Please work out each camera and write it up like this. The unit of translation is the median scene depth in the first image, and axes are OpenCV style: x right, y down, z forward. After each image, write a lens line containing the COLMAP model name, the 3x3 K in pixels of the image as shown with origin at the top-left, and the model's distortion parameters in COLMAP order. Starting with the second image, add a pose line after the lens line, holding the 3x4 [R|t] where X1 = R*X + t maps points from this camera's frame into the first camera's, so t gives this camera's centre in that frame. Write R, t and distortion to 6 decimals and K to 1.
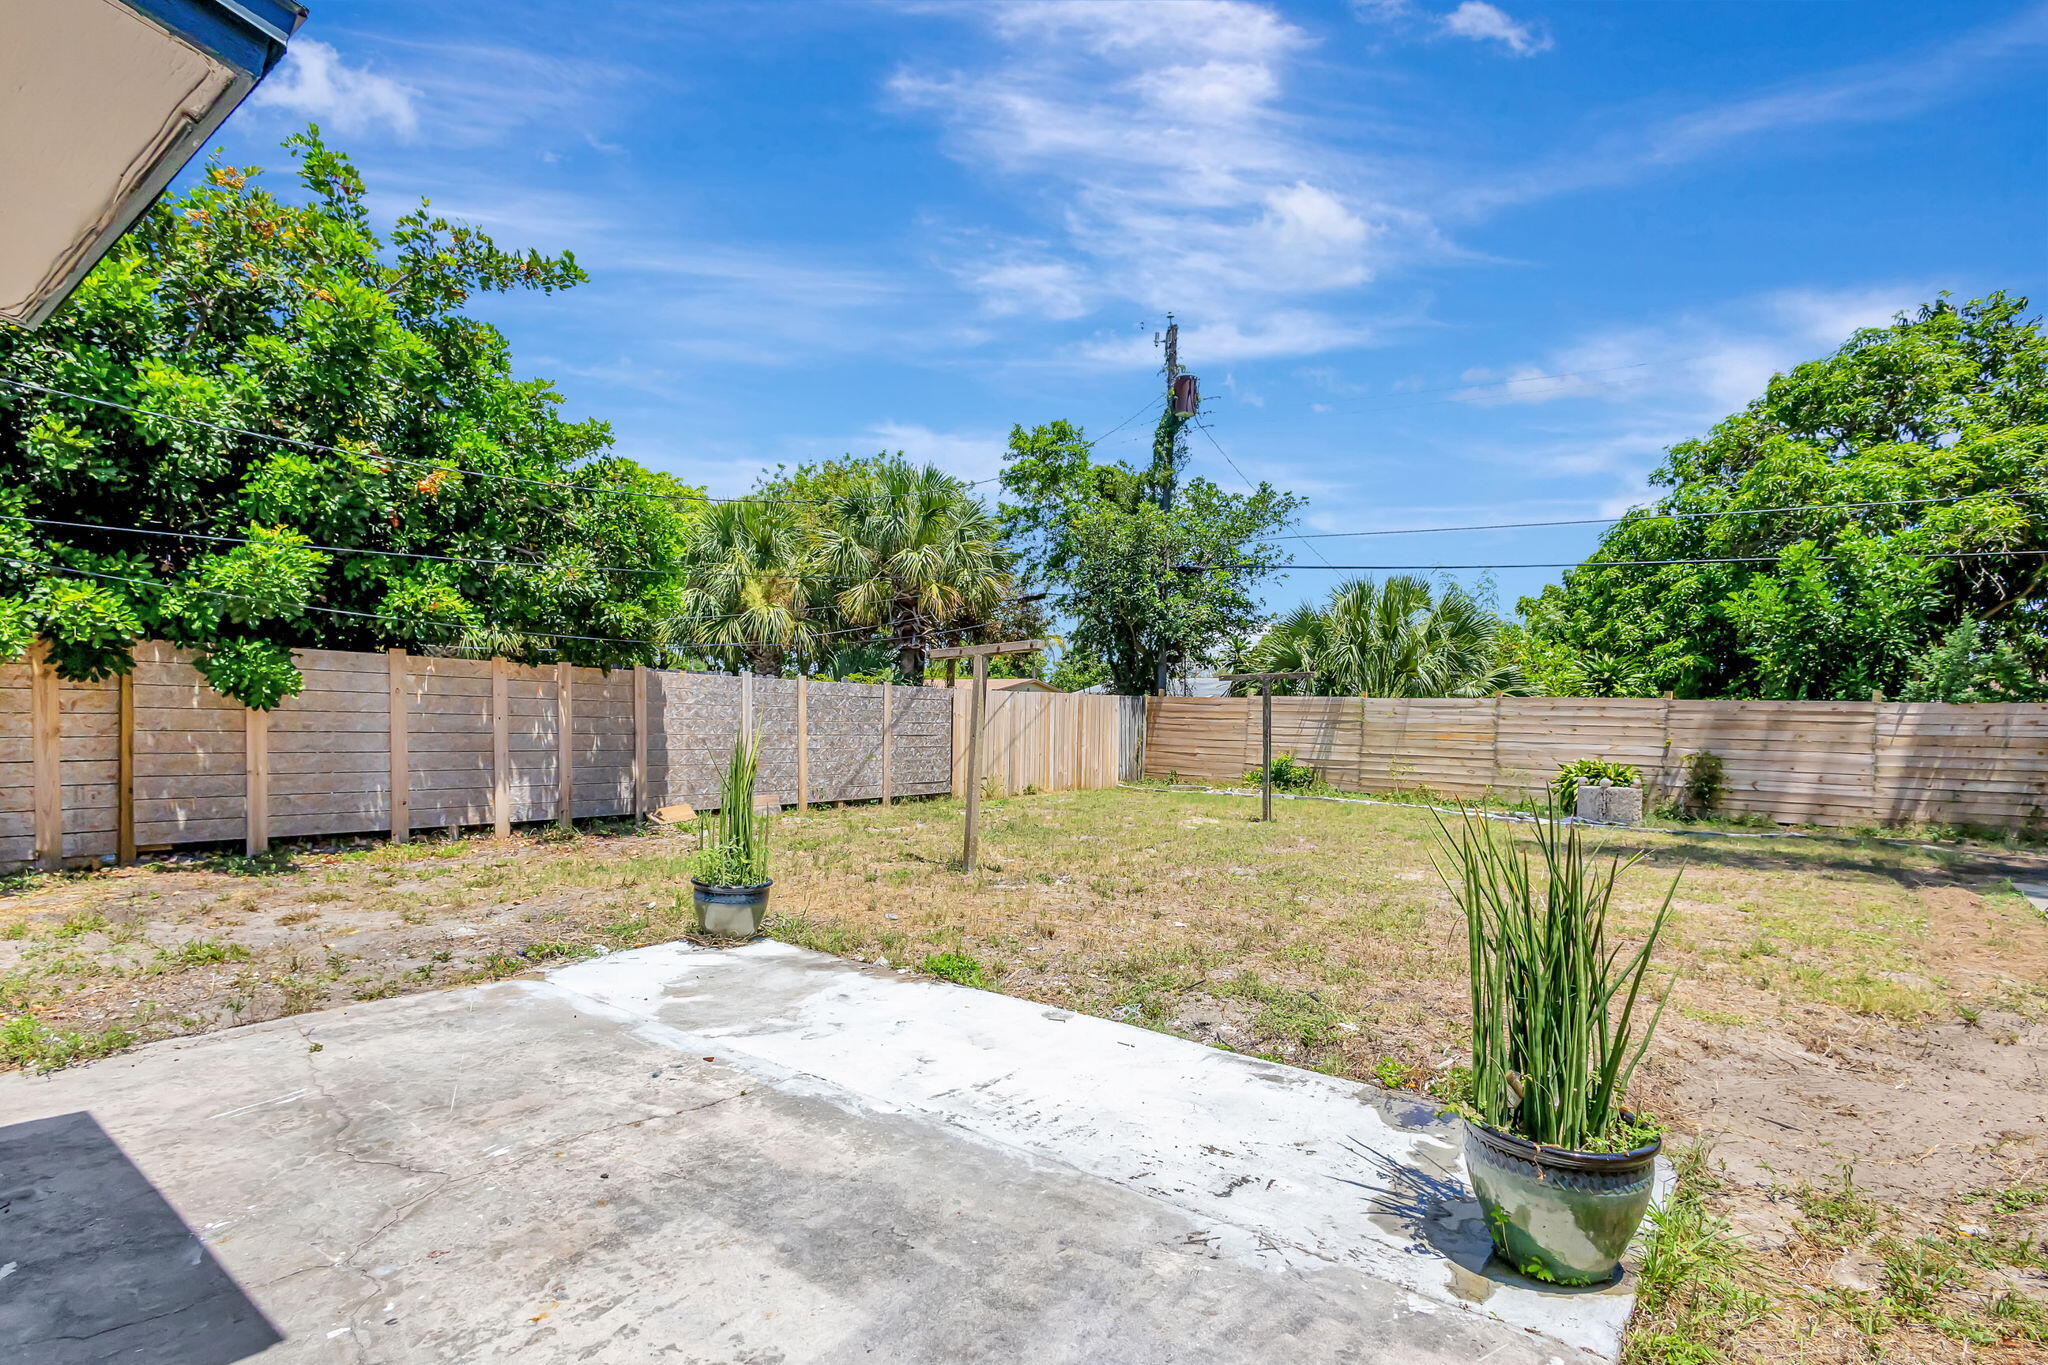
lens RADIAL K [[996.1, 0, 1018.6], [0, 996.1, 737.3], [0, 0, 1]] dist [0.000249, 0.000295]
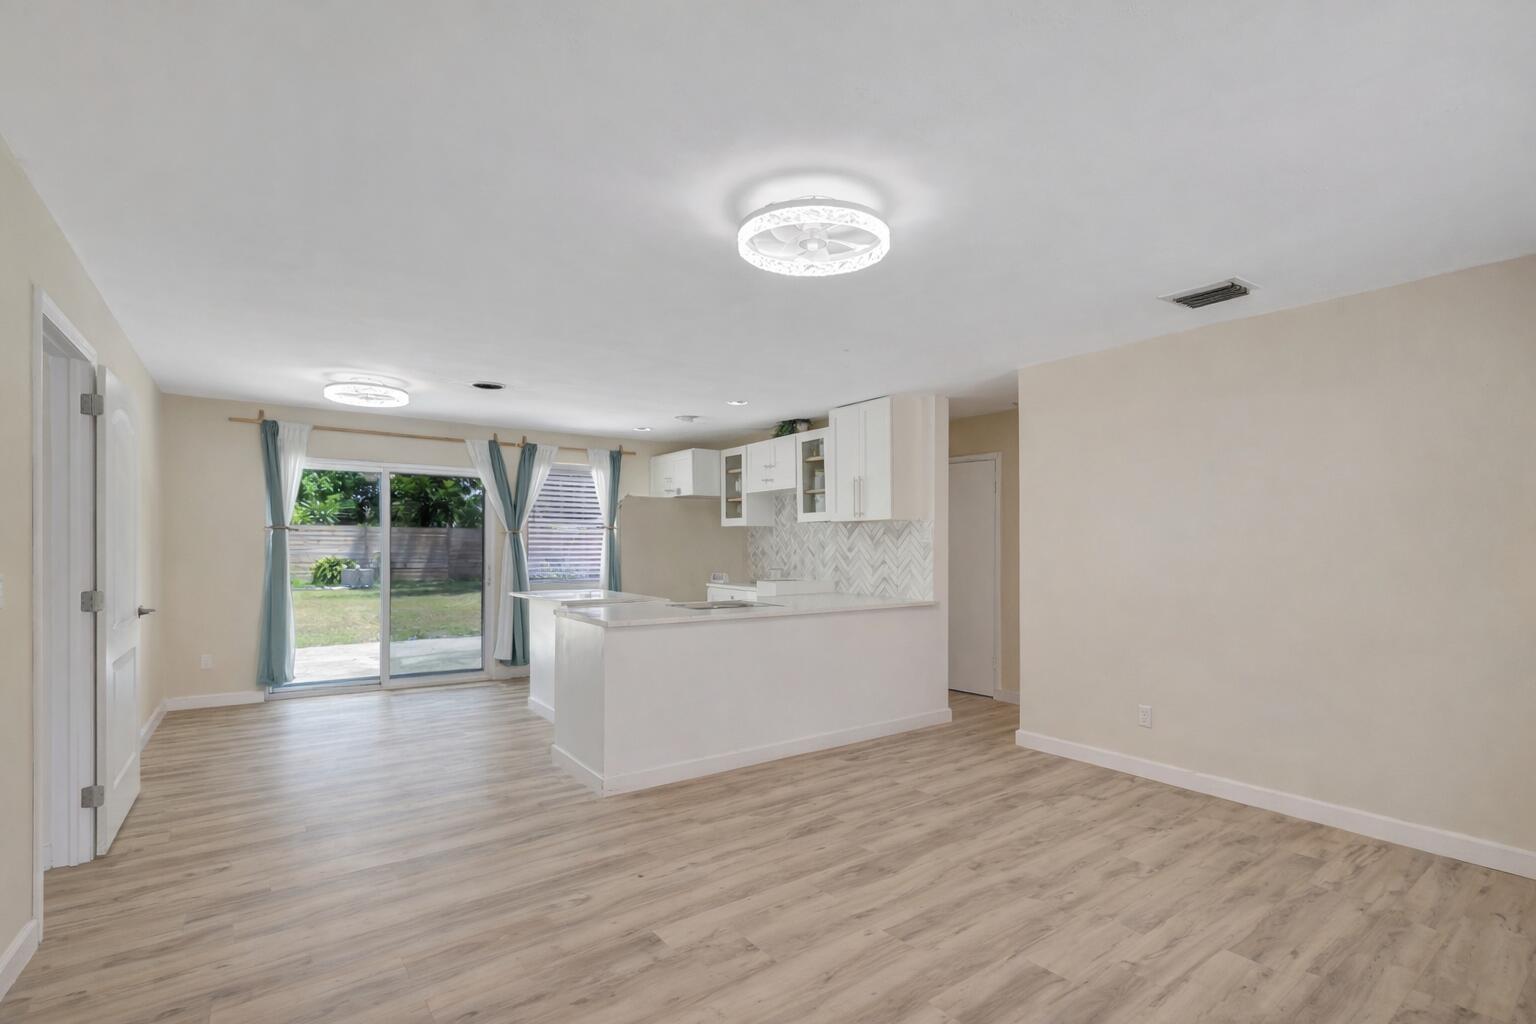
lens RADIAL K [[716.2, 0, 767.3], [0, 716.2, 539.9], [0, 0, 1]] dist [0.000891, -0.001937]
pose [[0.292292, -0.017175, 0.956175, -0.818801], [0.027086, 0.999586, 0.009674, -0.001784], [-0.955945, 0.023072, 0.292636, -0.351532]]
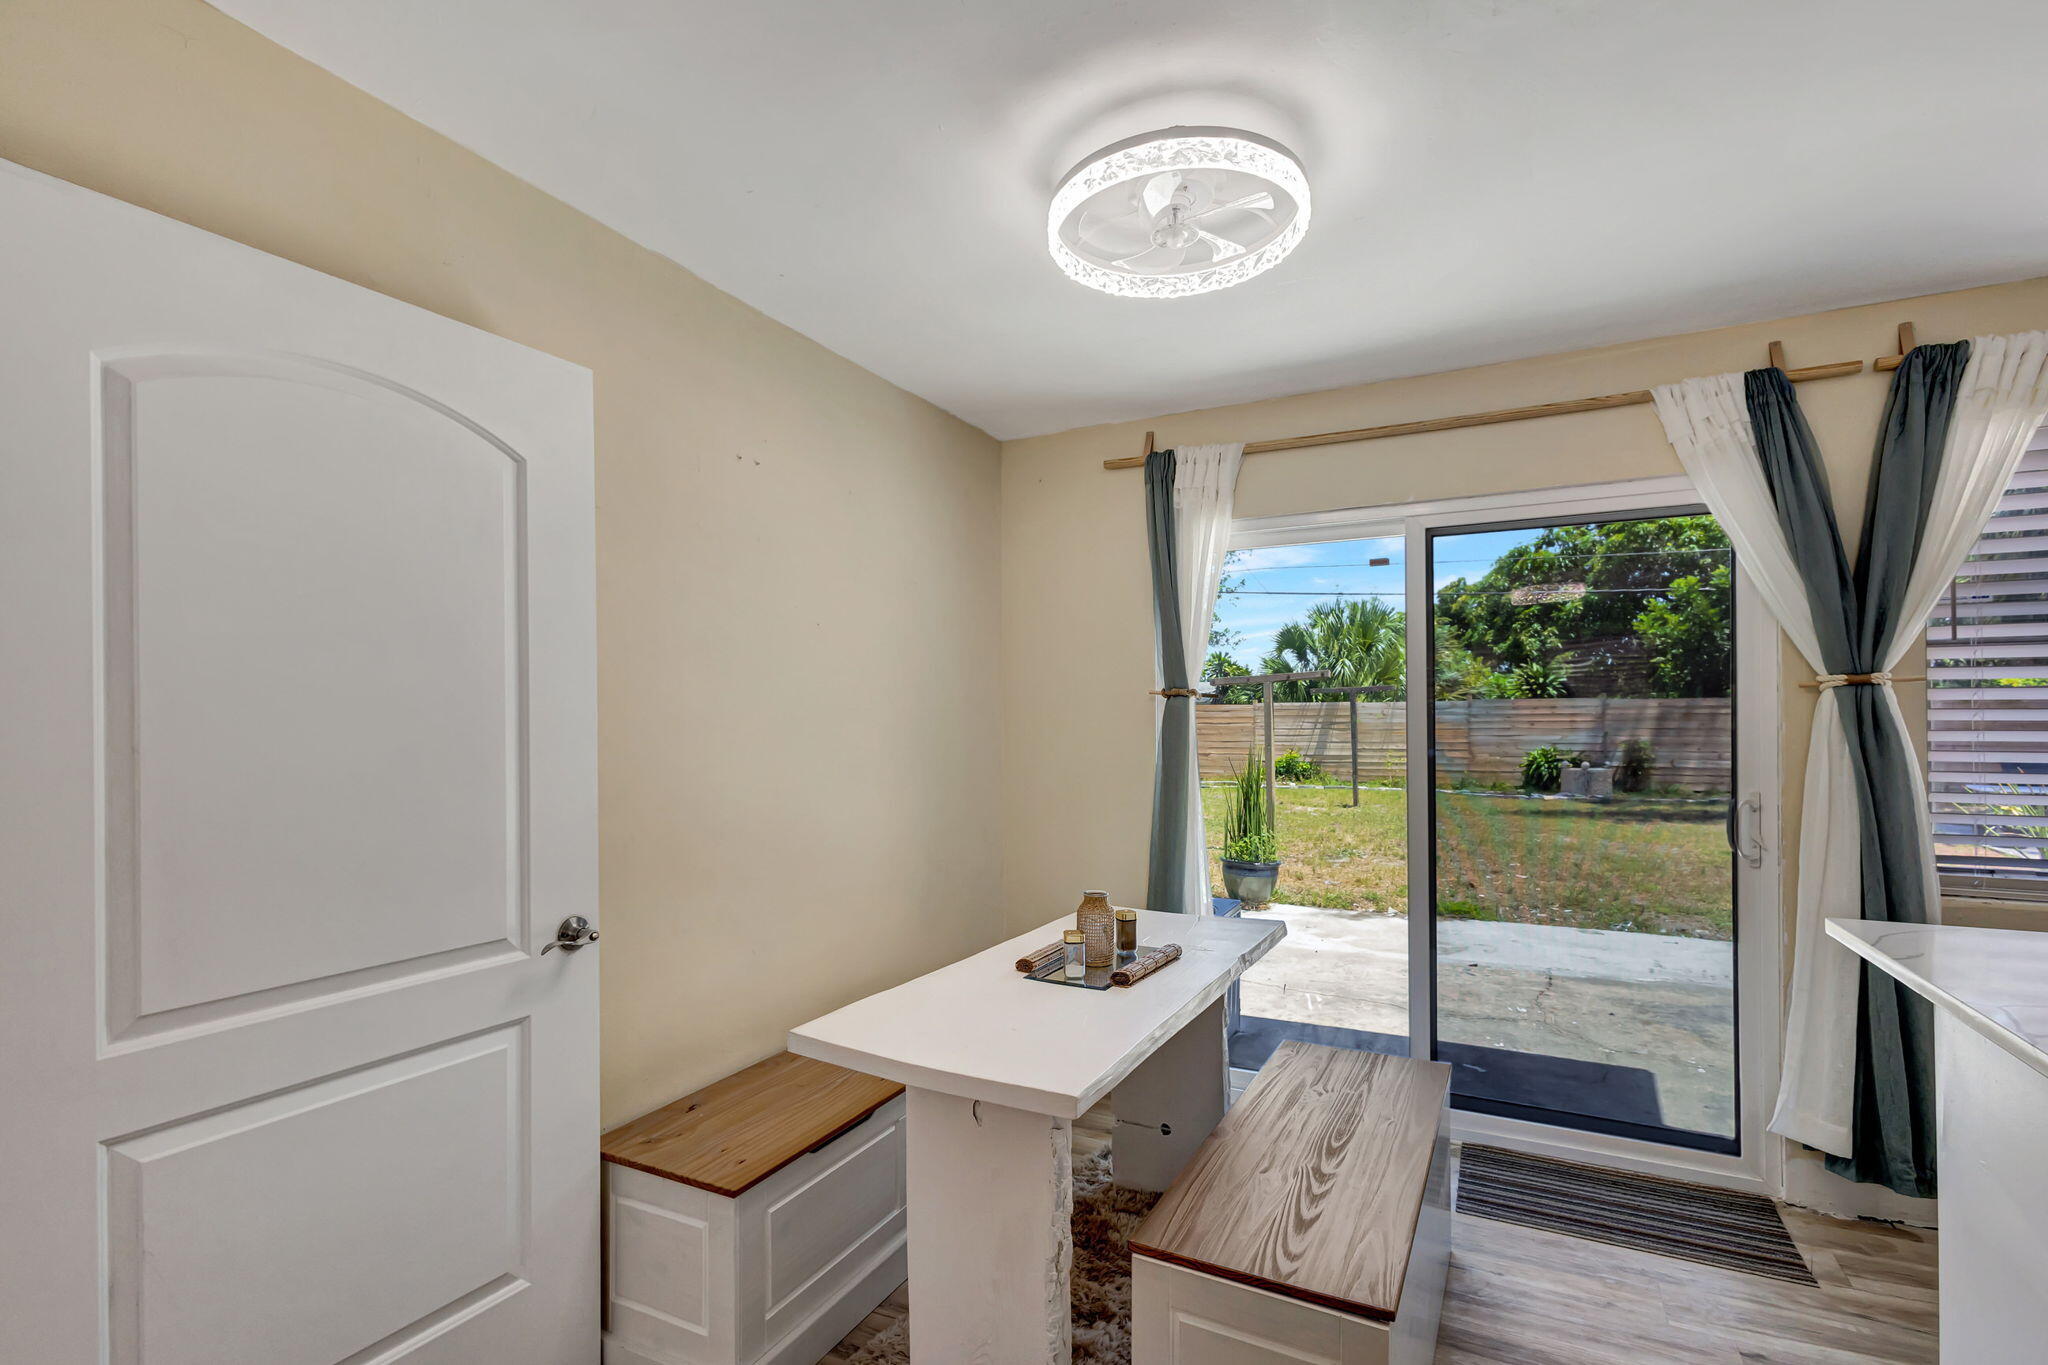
lens RADIAL K [[954.9, 0, 1023.1], [0, 954.9, 719.7], [0, 0, 1]] dist [0.000891, -0.001937]
pose [[0.983074, -0.027726, 0.181096, -0.490951], [0.031893, 0.999288, -0.020139, -0.016390], [-0.180409, 0.025574, 0.983259, -0.123224]]
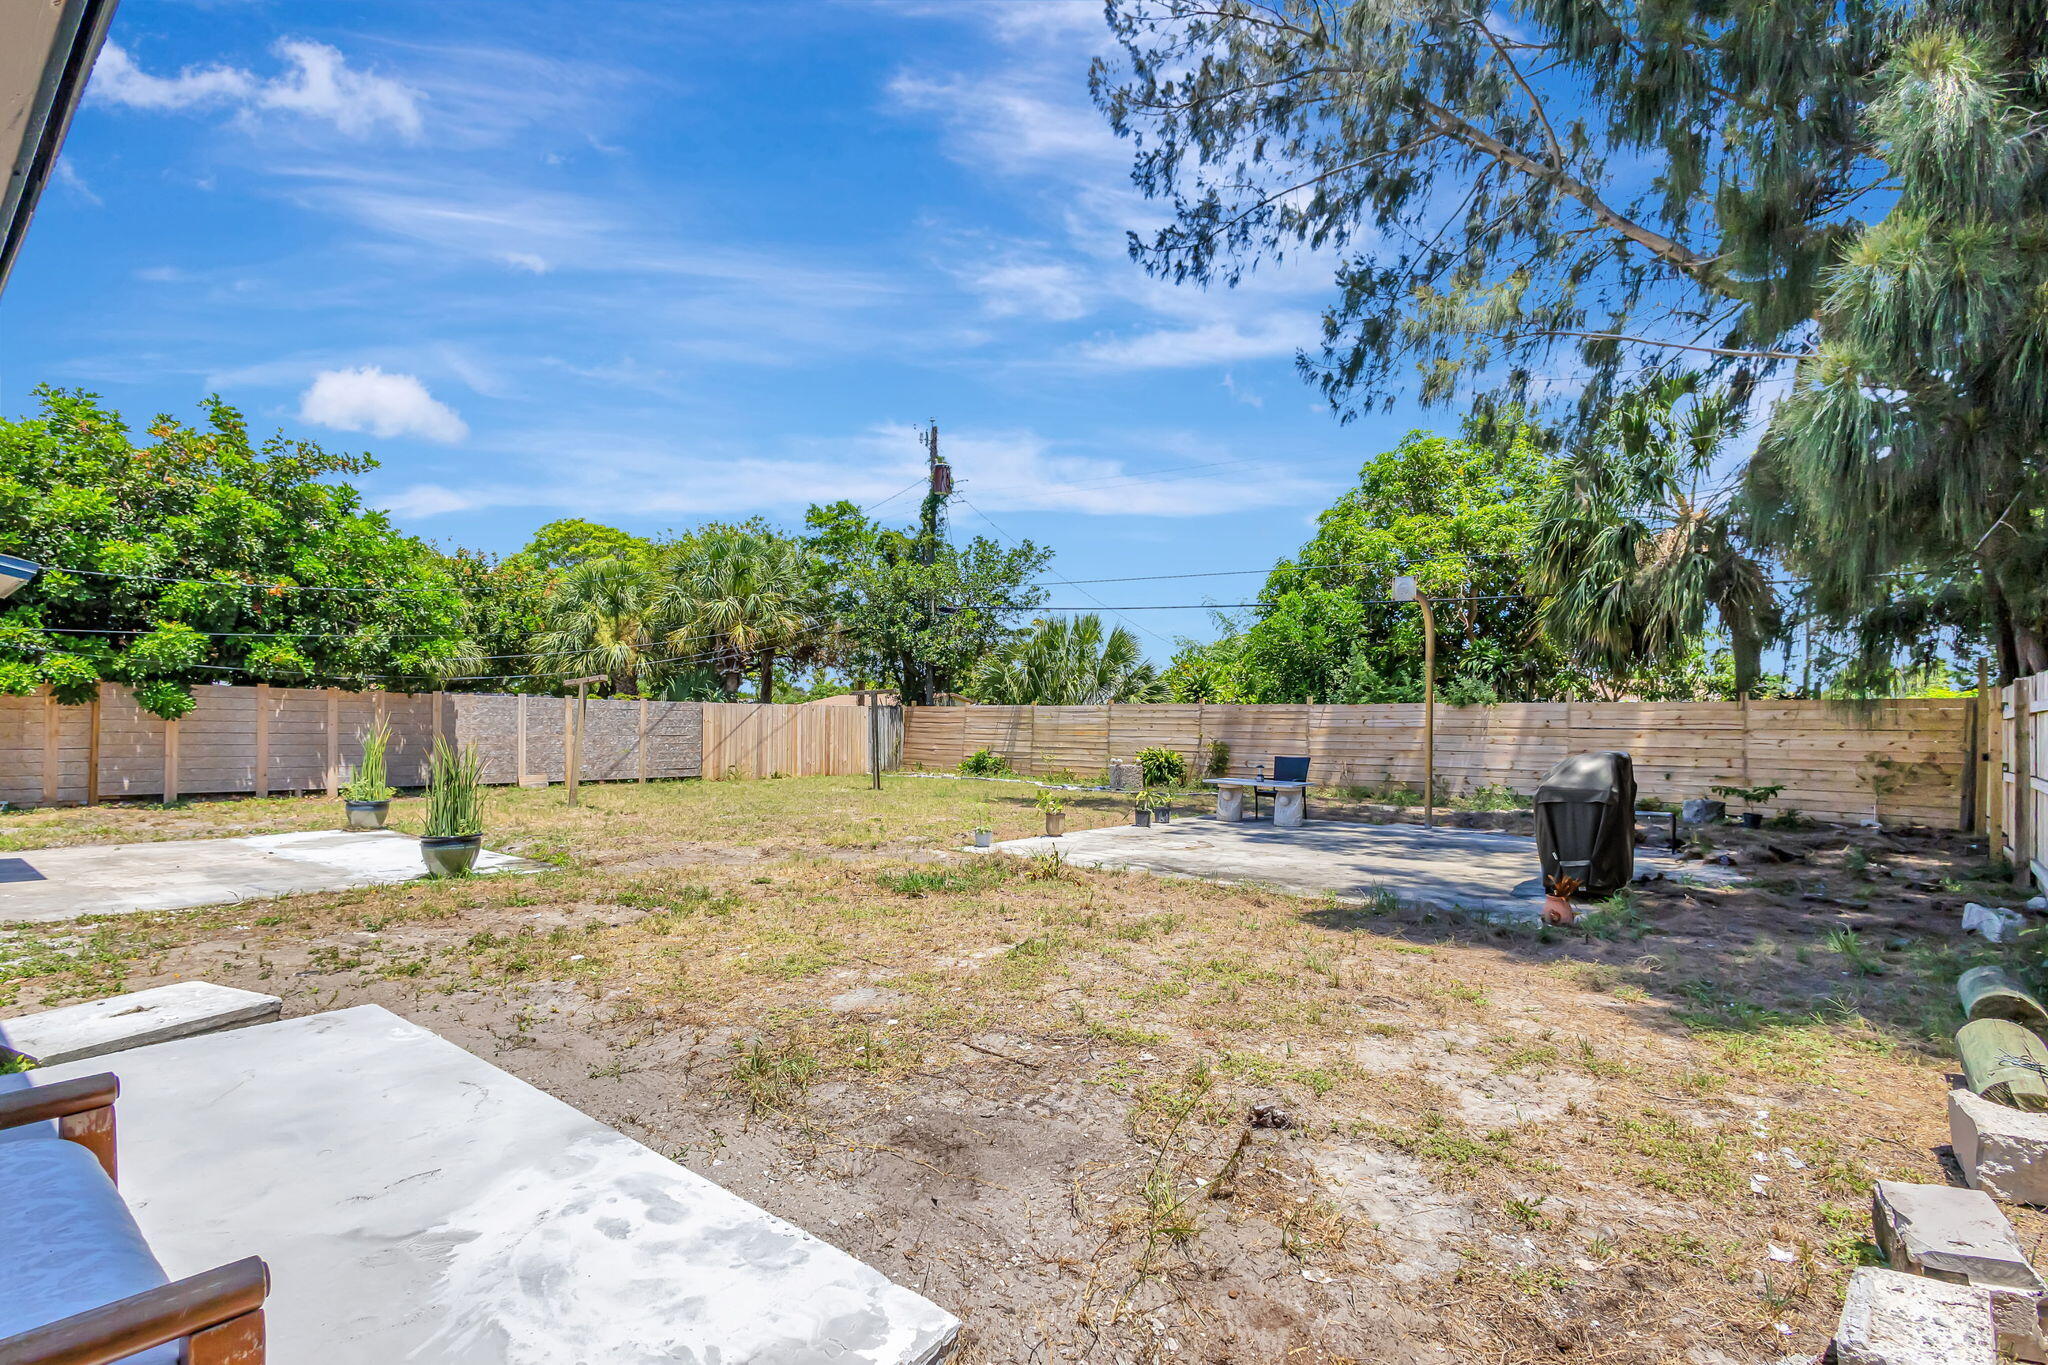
lens RADIAL K [[959.8, 0, 1013.9], [0, 959.8, 701.8], [0, 0, 1]] dist [0.017377, -0.007952]
pose [[0.999417, -0.012898, -0.031611, 0.657550], [0.011343, 0.998740, -0.048891, 0.033977], [0.032202, 0.048504, 0.998304, -0.561688]]
